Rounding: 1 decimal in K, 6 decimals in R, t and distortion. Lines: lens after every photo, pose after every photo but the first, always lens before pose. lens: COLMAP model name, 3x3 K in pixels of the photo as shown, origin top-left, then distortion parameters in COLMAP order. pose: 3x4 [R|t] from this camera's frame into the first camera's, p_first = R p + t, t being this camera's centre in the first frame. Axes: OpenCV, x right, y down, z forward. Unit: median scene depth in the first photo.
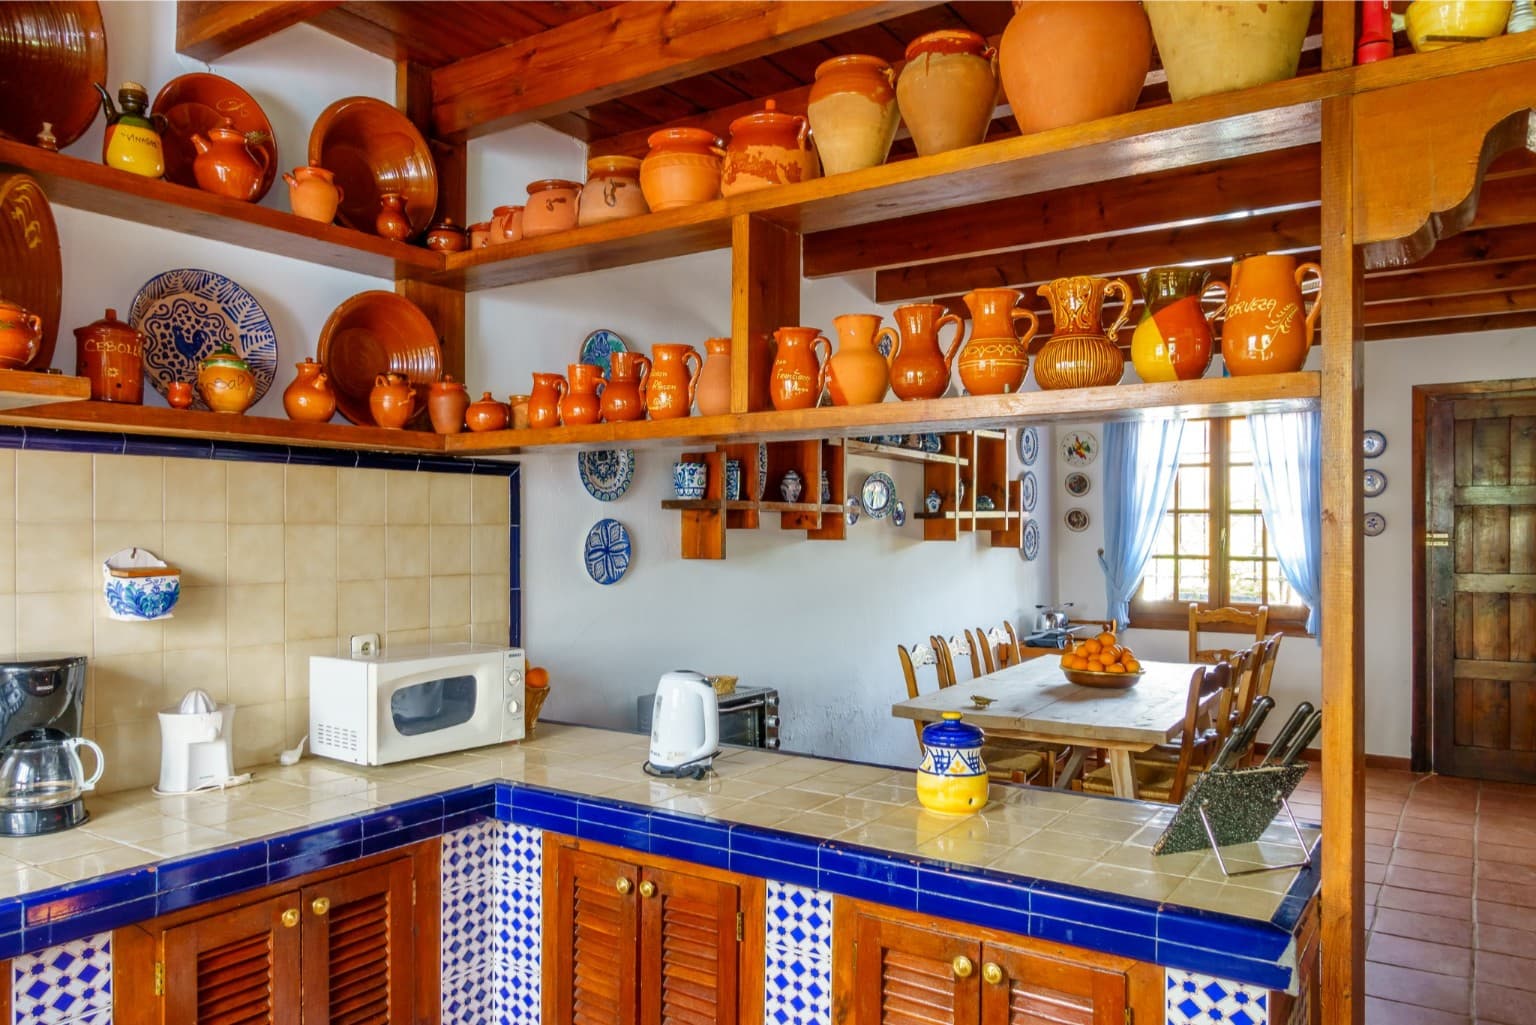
lens RADIAL K [[1133.2, 0, 775.2], [0, 1133.2, 514.1], [0, 0, 1]] dist [-0.003990, -0.006748]
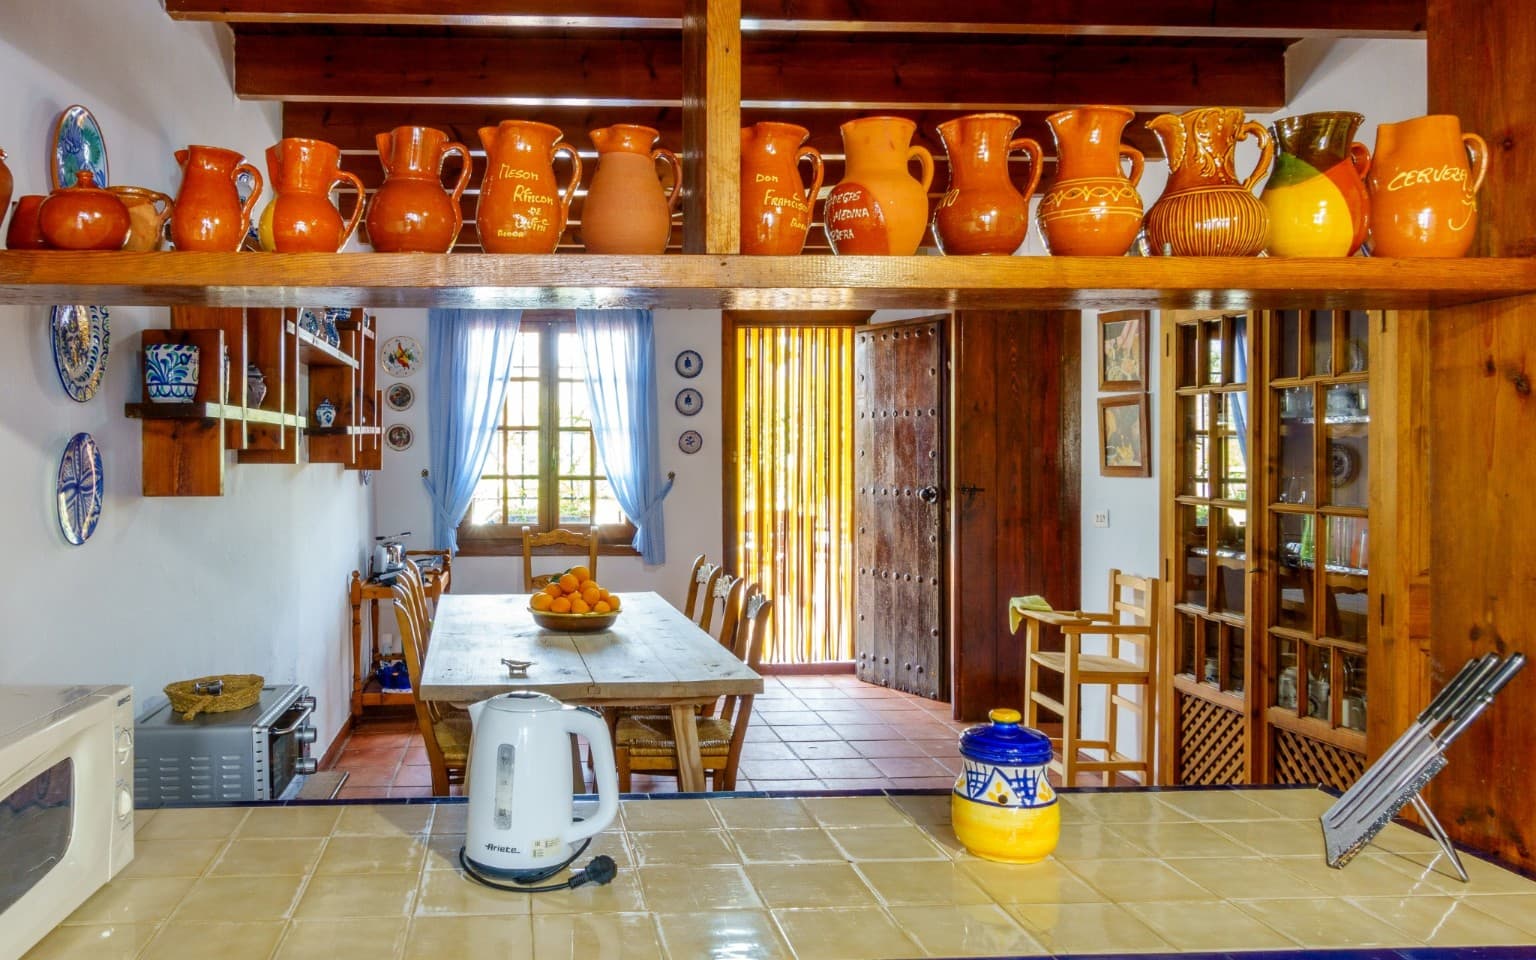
lens RADIAL K [[1194.1, 0, 767.2], [0, 1194.1, 431.1], [0, 0, 1]] dist [-0.003931, -0.001480]
pose [[0.793963, 0.006349, 0.607933, -0.075375], [-0.006206, 0.999978, -0.002339, 0.000873], [-0.607935, -0.001916, 0.793985, 0.093827]]
